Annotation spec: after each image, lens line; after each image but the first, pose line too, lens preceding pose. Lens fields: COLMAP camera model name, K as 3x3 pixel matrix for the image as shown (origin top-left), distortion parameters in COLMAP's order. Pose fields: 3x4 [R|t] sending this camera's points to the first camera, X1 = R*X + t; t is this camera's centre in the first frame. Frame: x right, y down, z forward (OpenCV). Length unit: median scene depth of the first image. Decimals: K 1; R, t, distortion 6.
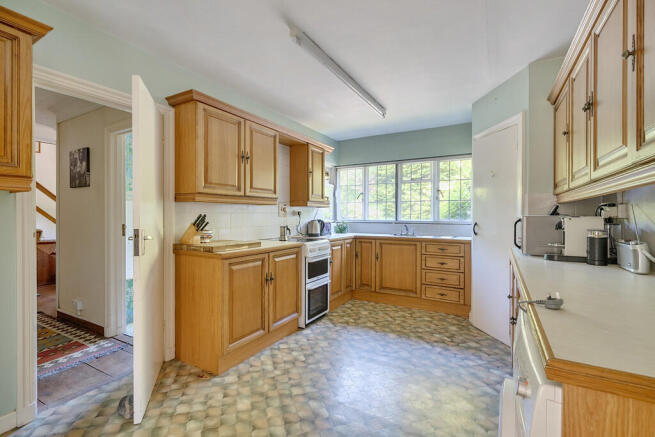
lens RADIAL K [[295.4, 0, 327.1], [0, 295.4, 217.2], [0, 0, 1]] dist [0.002569, 0.000239]
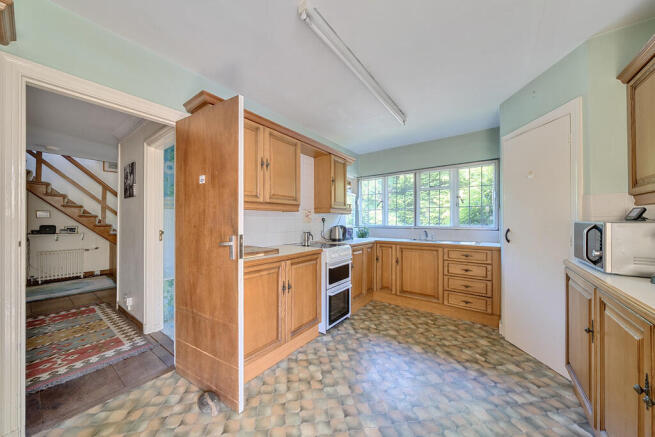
lens RADIAL K [[221.3, 0, 329.9], [0, 221.3, 219.1], [0, 0, 1]] dist [-0.001667, -0.000131]
pose [[0.994279, -0.003481, -0.106756, 0.019946], [0.001703, 0.999859, -0.016735, -0.002003], [0.106799, 0.016458, 0.994144, 0.240740]]
